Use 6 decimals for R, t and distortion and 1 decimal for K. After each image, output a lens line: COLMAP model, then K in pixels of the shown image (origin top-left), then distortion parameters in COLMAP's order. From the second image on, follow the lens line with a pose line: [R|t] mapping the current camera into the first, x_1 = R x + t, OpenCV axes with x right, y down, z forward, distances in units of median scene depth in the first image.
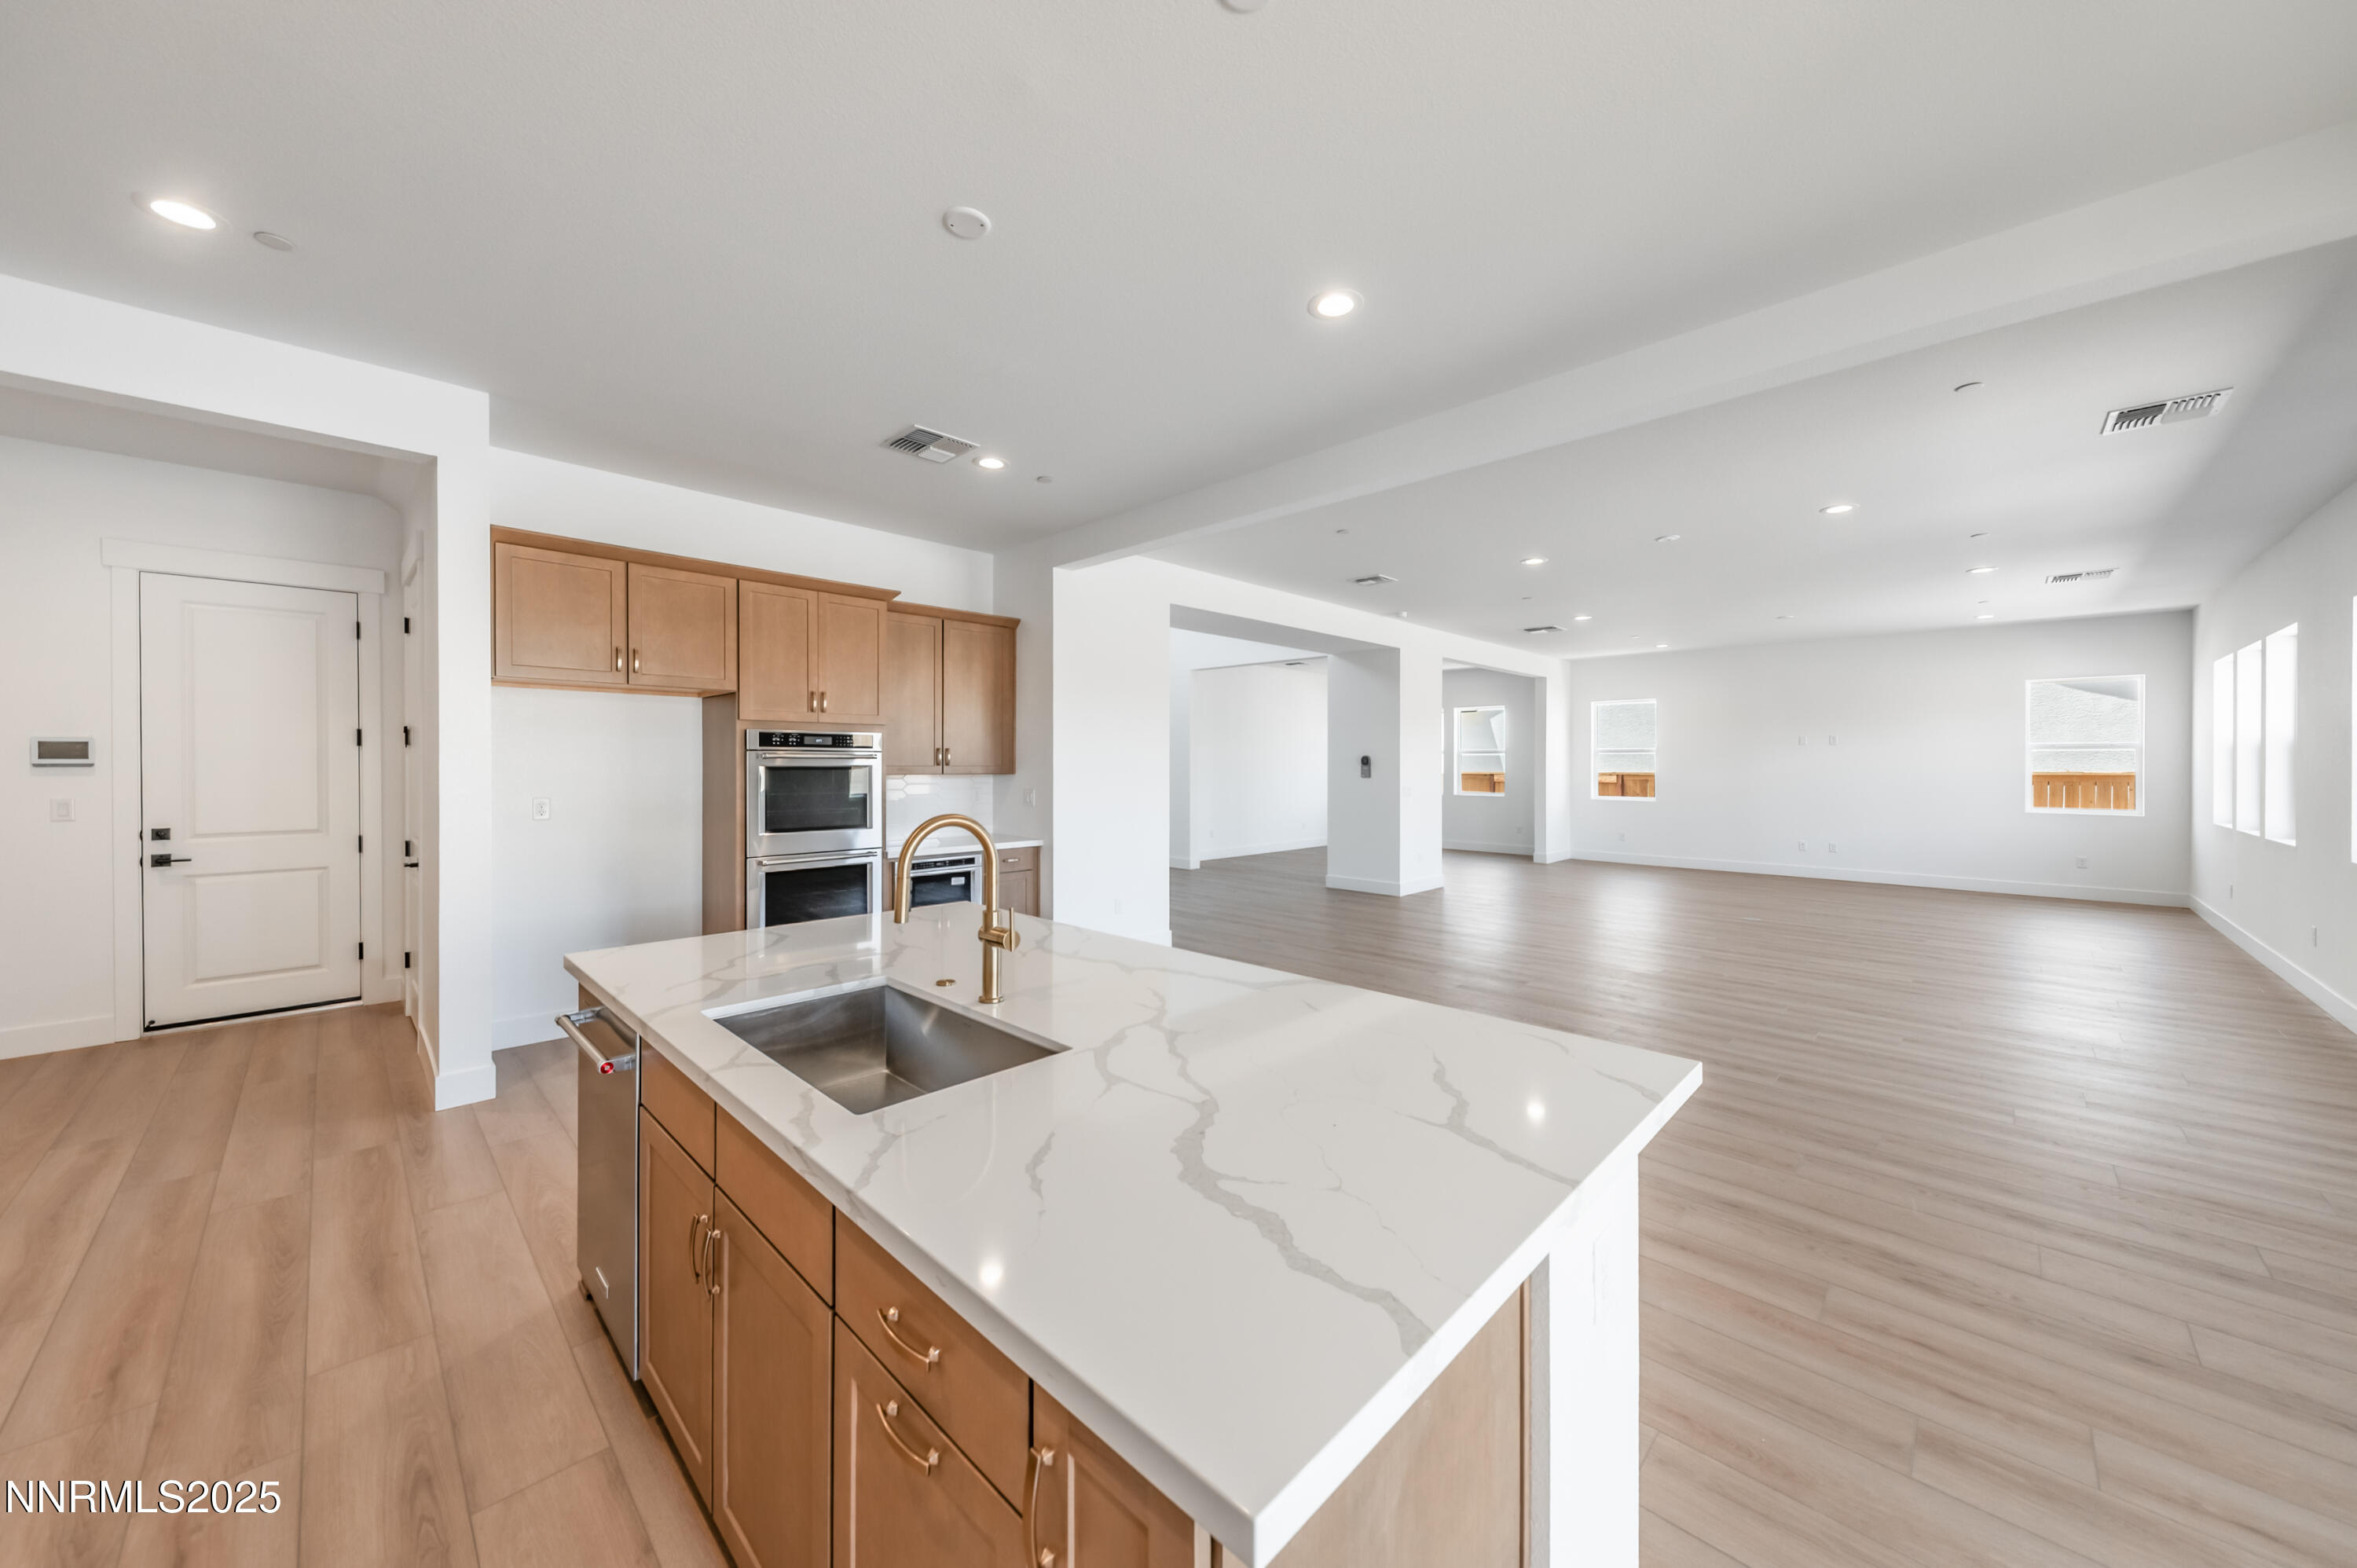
lens RADIAL K [[832.8, 0, 1183.6], [0, 832.8, 766.5], [0, 0, 1]] dist [0.003100, -0.000341]
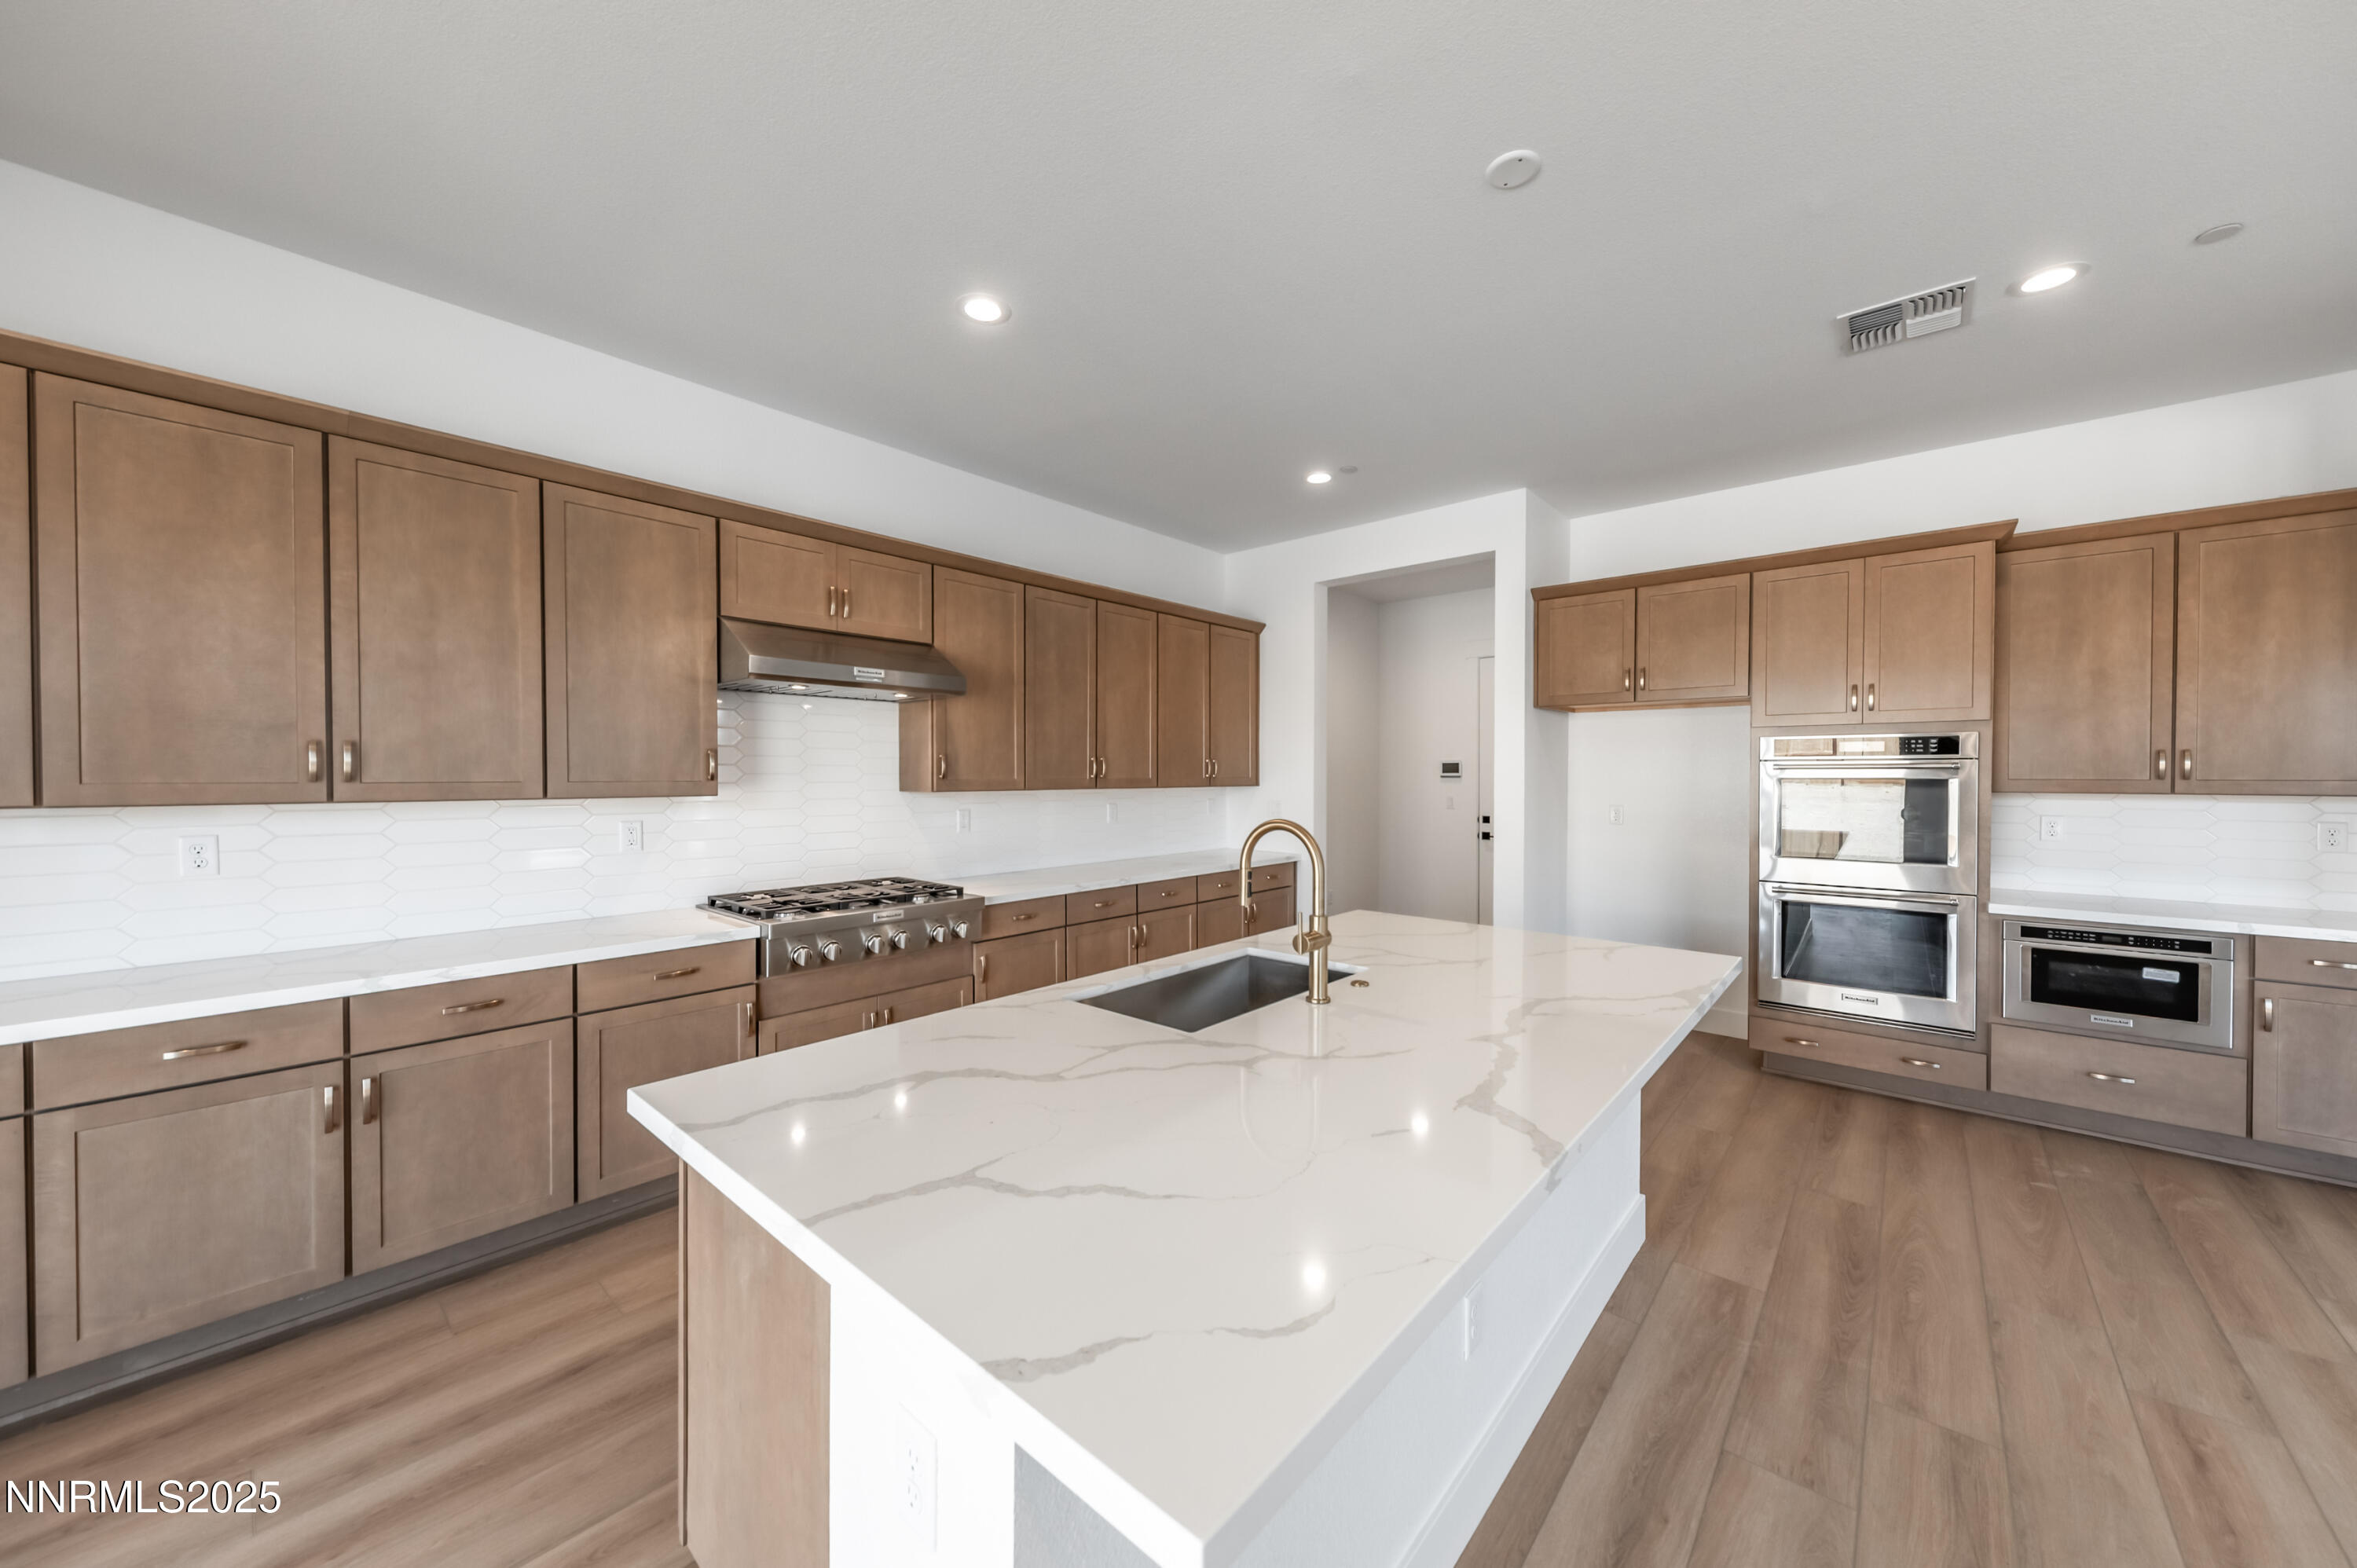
lens RADIAL K [[832.8, 0, 1178.0], [0, 832.8, 786.9], [0, 0, 1]] dist [0.003100, -0.000341]
pose [[0.043979, 0.012515, -0.998954, 0.367157], [-0.004487, 0.999914, 0.012329, 0.000359], [0.999022, 0.003940, 0.044031, 0.357127]]
